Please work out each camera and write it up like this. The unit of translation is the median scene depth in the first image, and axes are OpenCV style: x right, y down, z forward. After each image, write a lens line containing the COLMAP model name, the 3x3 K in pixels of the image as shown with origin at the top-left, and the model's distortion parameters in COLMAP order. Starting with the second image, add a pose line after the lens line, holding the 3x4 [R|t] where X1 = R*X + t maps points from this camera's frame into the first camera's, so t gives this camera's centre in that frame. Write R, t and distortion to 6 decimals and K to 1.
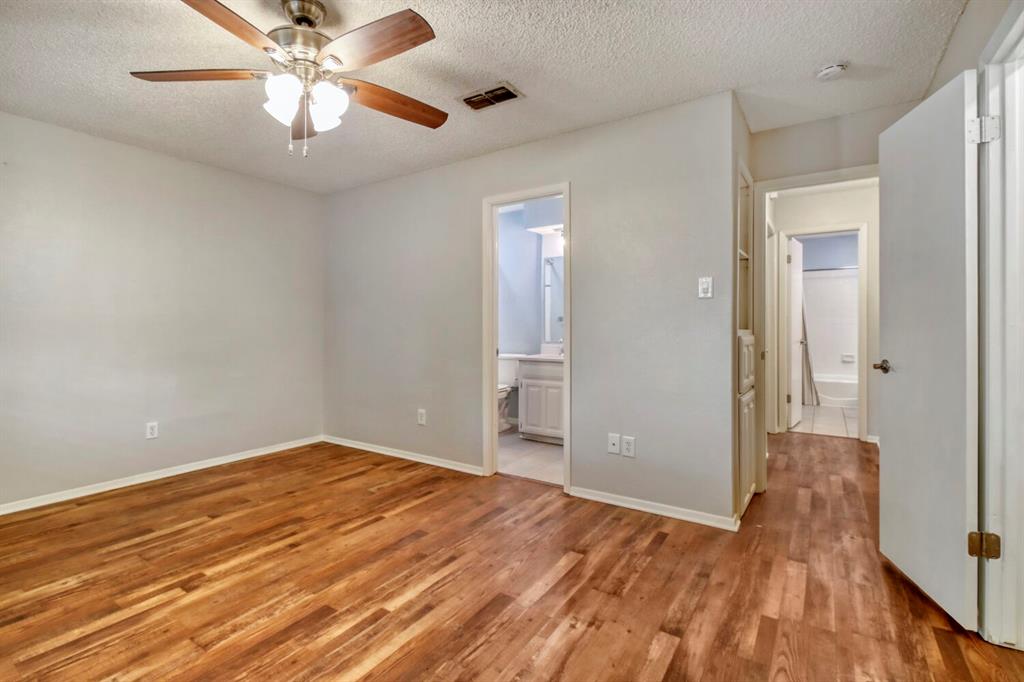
lens RADIAL K [[468.8, 0, 506.9], [0, 468.8, 335.0], [0, 0, 1]] dist [0.002211, -0.000195]
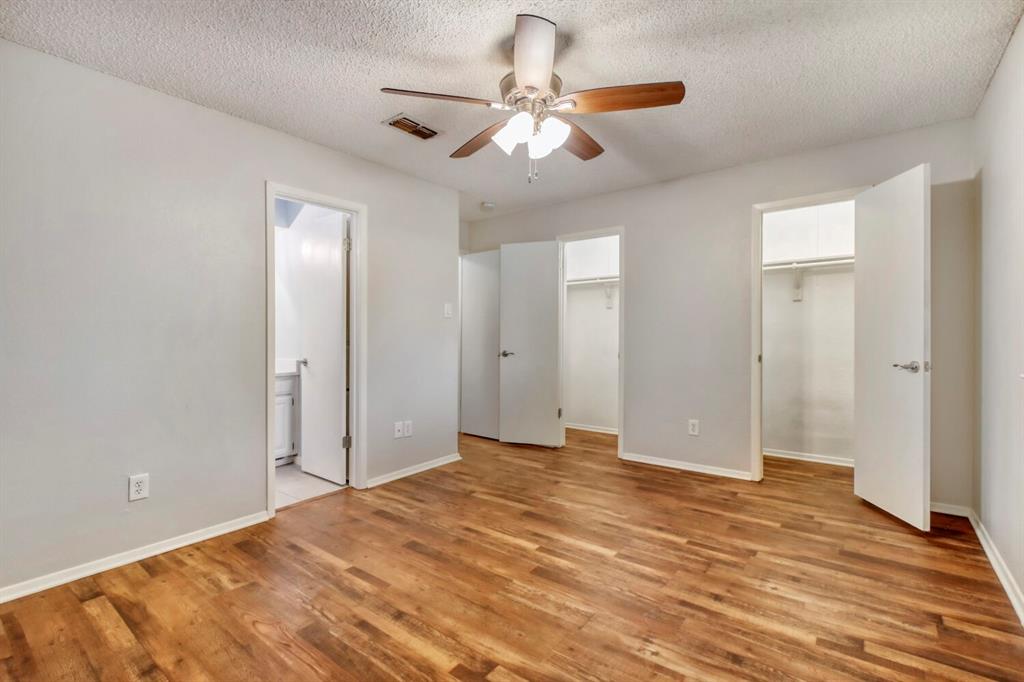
lens RADIAL K [[468.8, 0, 507.6], [0, 468.8, 339.3], [0, 0, 1]] dist [0.002211, -0.000195]
pose [[0.064543, -0.005820, 0.997898, -0.996991], [0.029574, 0.999555, 0.003917, -0.006299], [-0.997477, 0.029259, 0.064686, 0.619709]]
